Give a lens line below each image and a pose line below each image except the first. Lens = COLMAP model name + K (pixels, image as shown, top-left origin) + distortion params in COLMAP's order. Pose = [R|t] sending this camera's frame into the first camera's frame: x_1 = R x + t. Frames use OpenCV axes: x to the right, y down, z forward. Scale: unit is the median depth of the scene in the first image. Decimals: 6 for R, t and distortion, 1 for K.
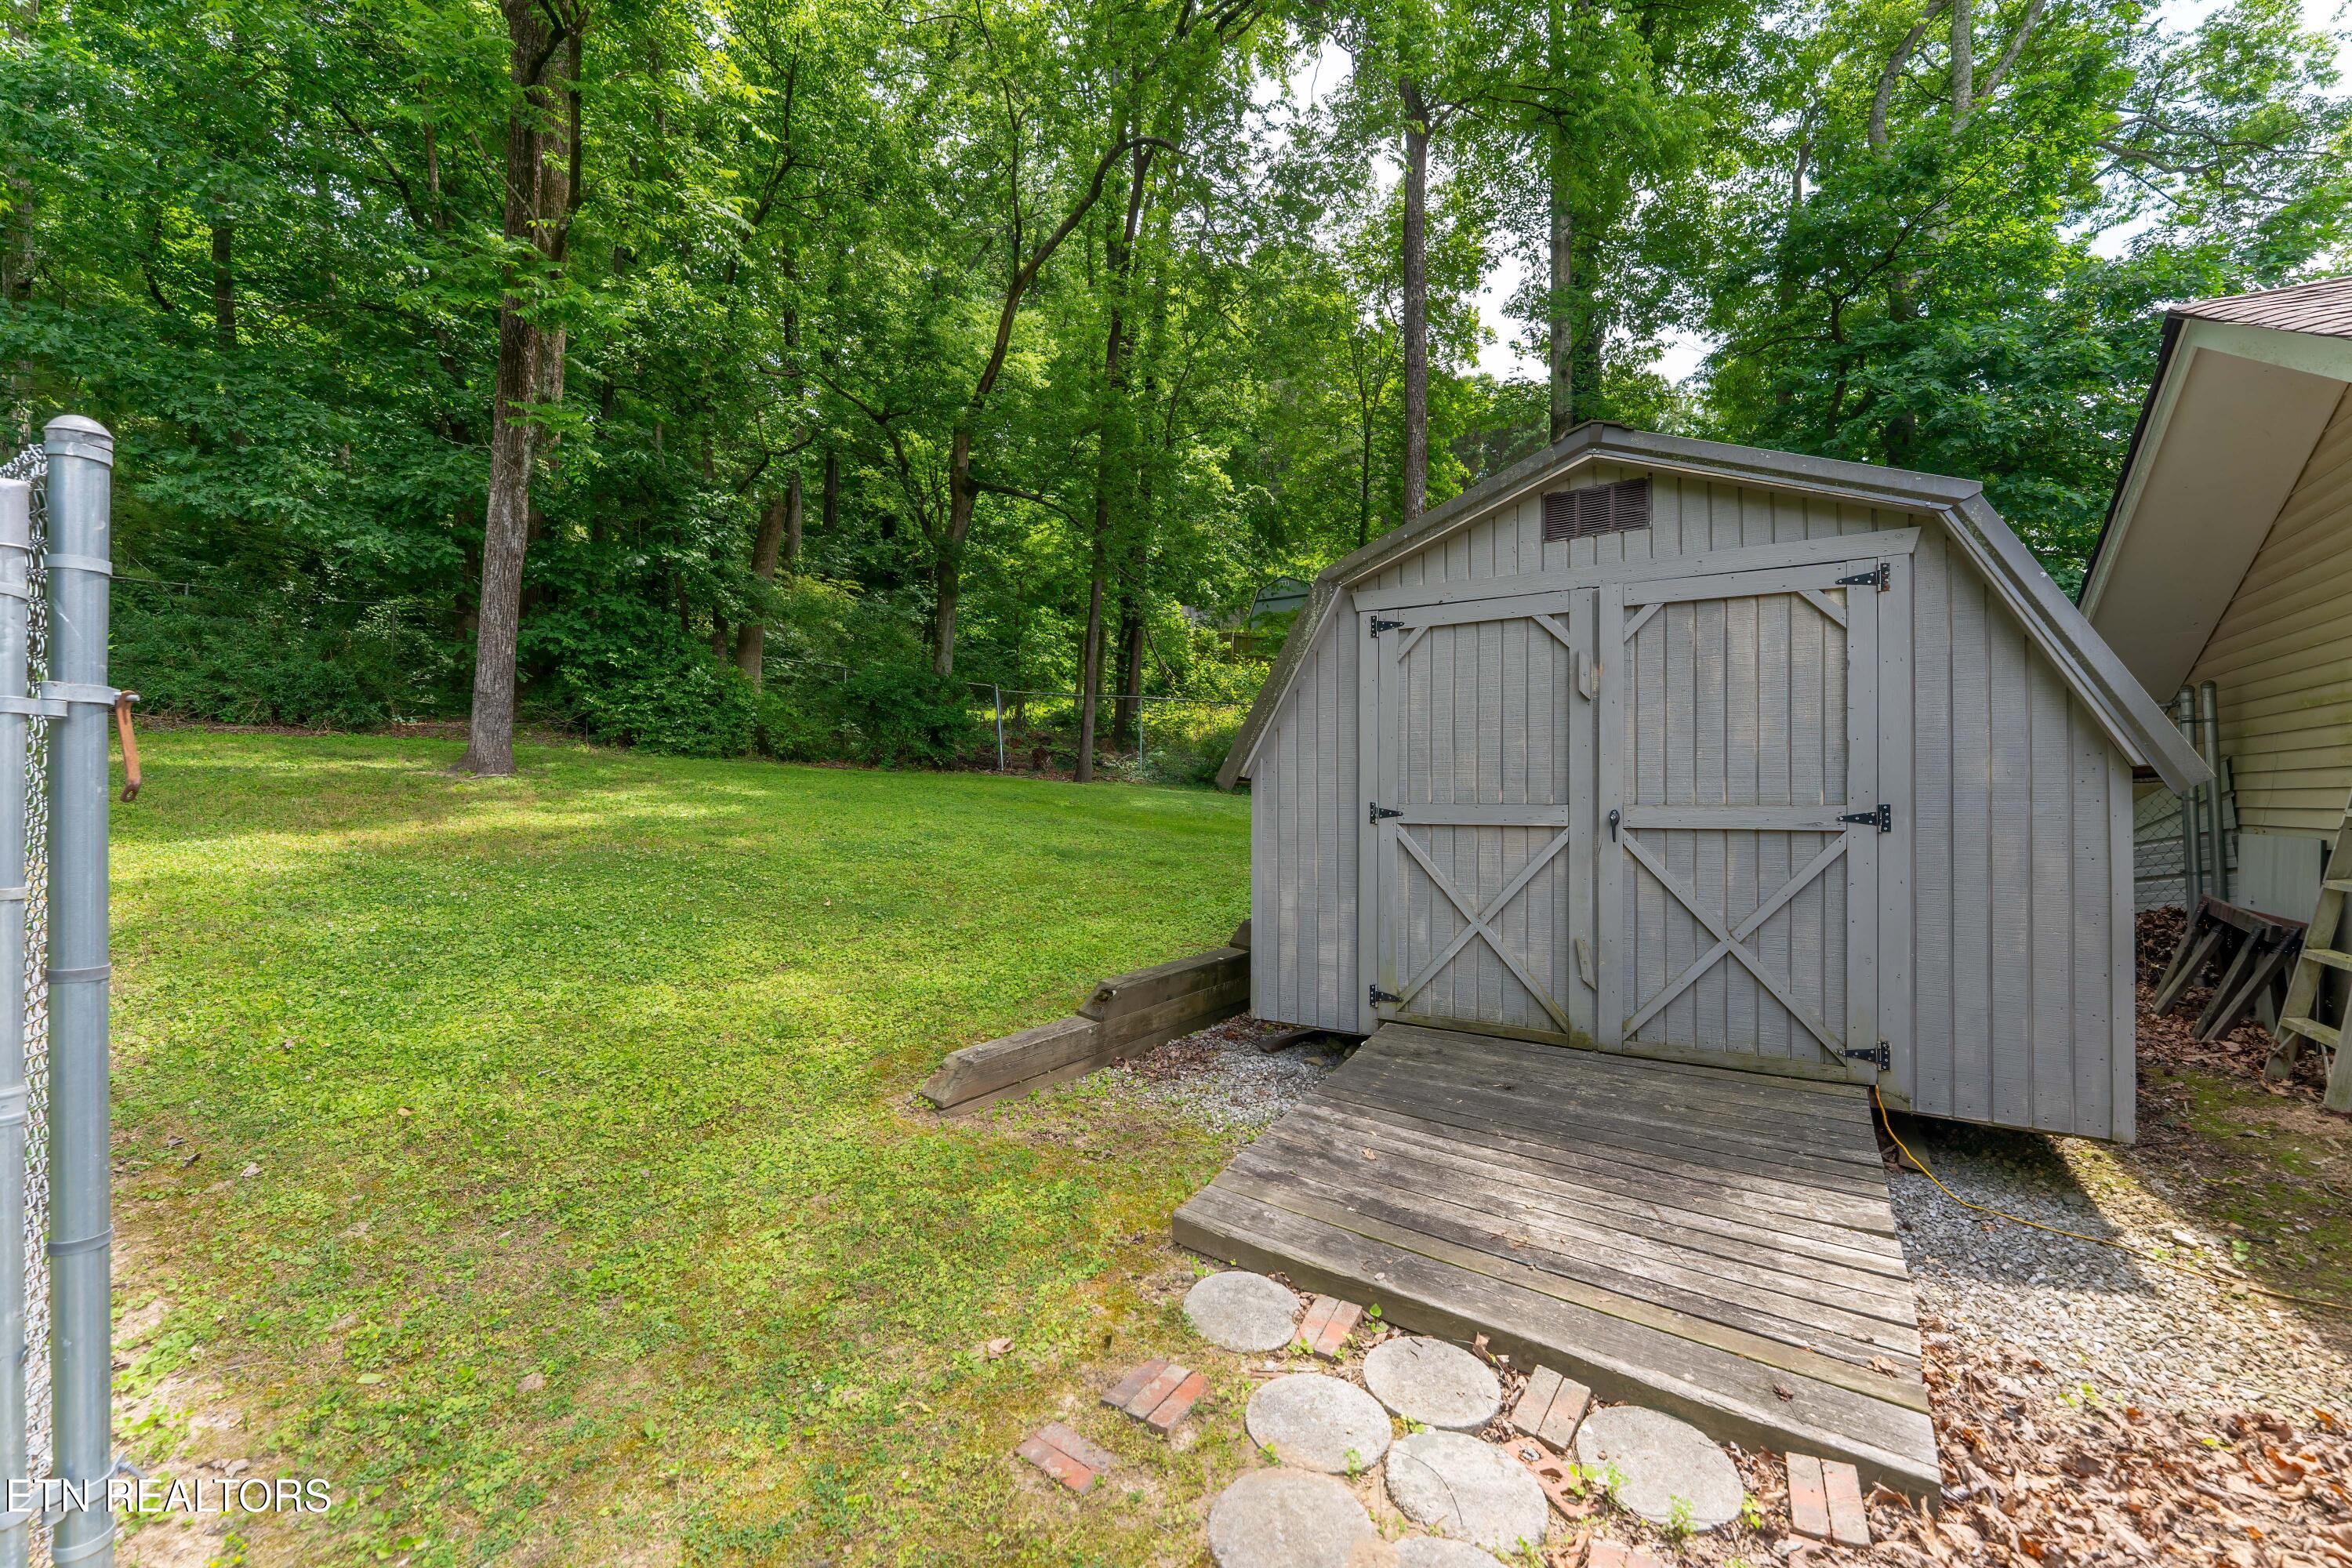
lens RADIAL K [[947.9, 0, 1190.0], [0, 947.9, 789.4], [0, 0, 1]] dist [-0.003047, -0.000371]
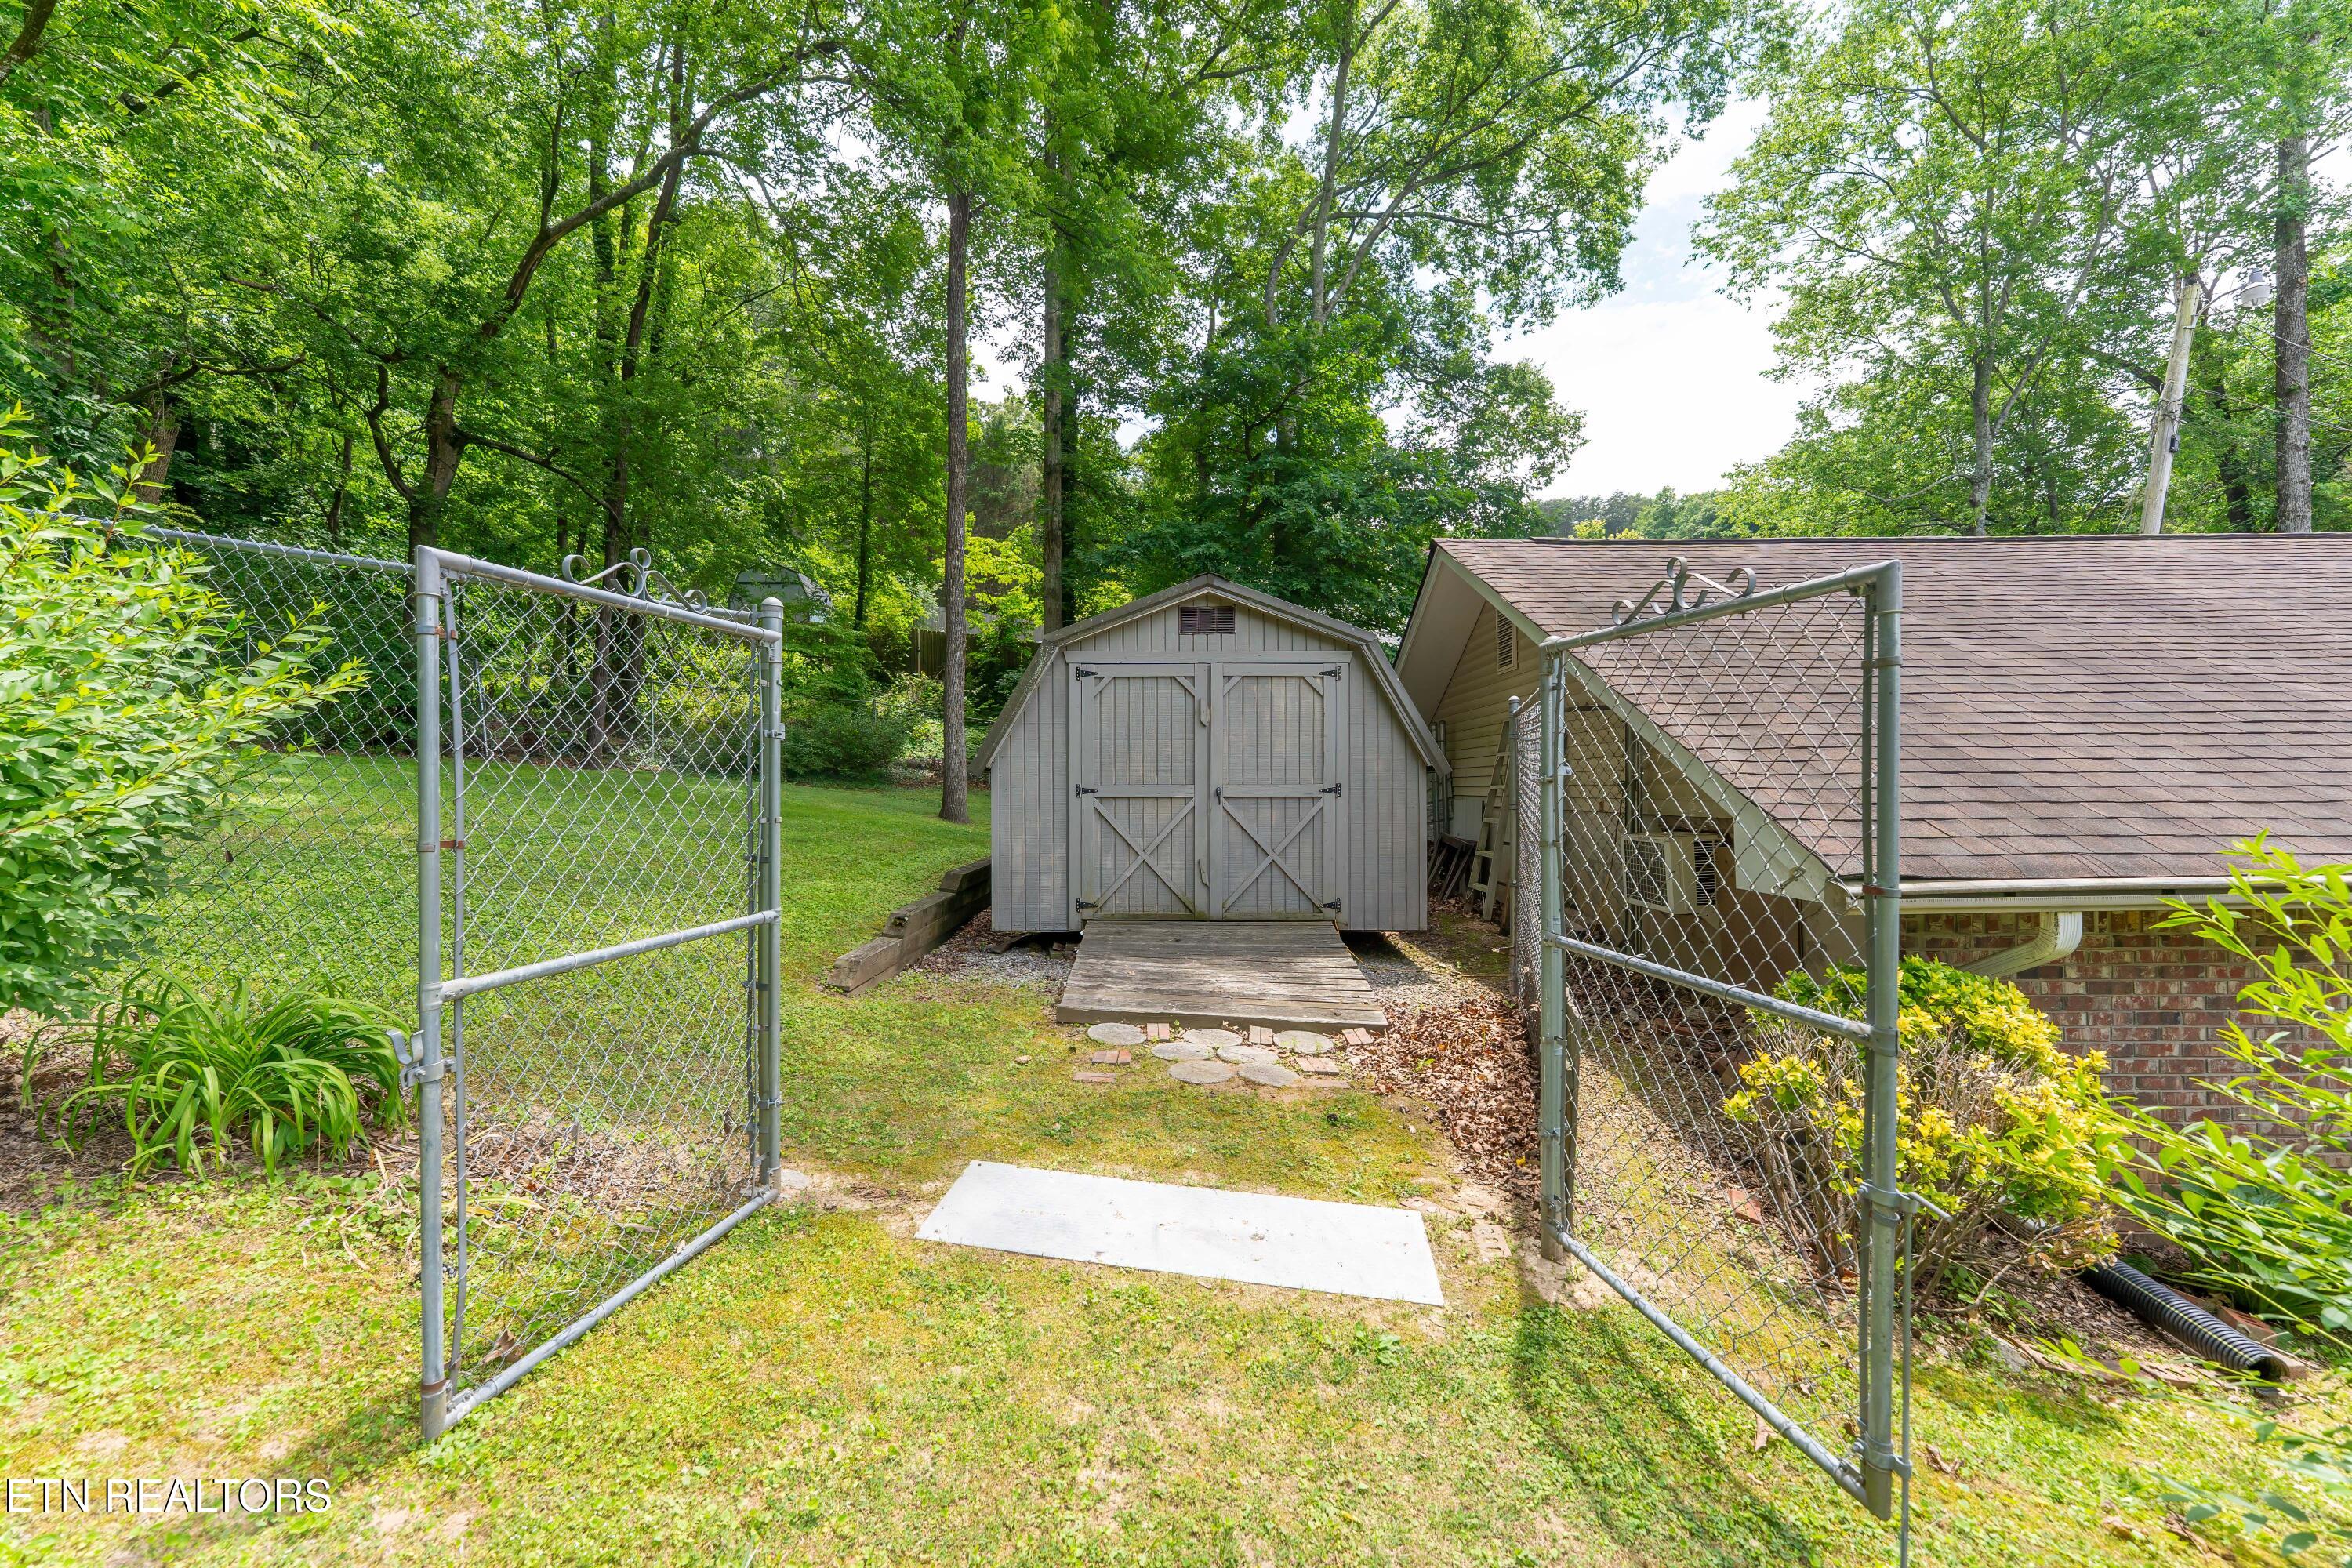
lens RADIAL K [[947.9, 0, 1167.7], [0, 947.9, 784.5], [0, 0, 1]] dist [-0.003047, -0.000371]
pose [[0.849619, -0.002402, 0.527392, -0.561416], [-0.001252, 0.999978, 0.006570, 0.004245], [-0.527396, -0.006242, 0.849597, -0.467877]]
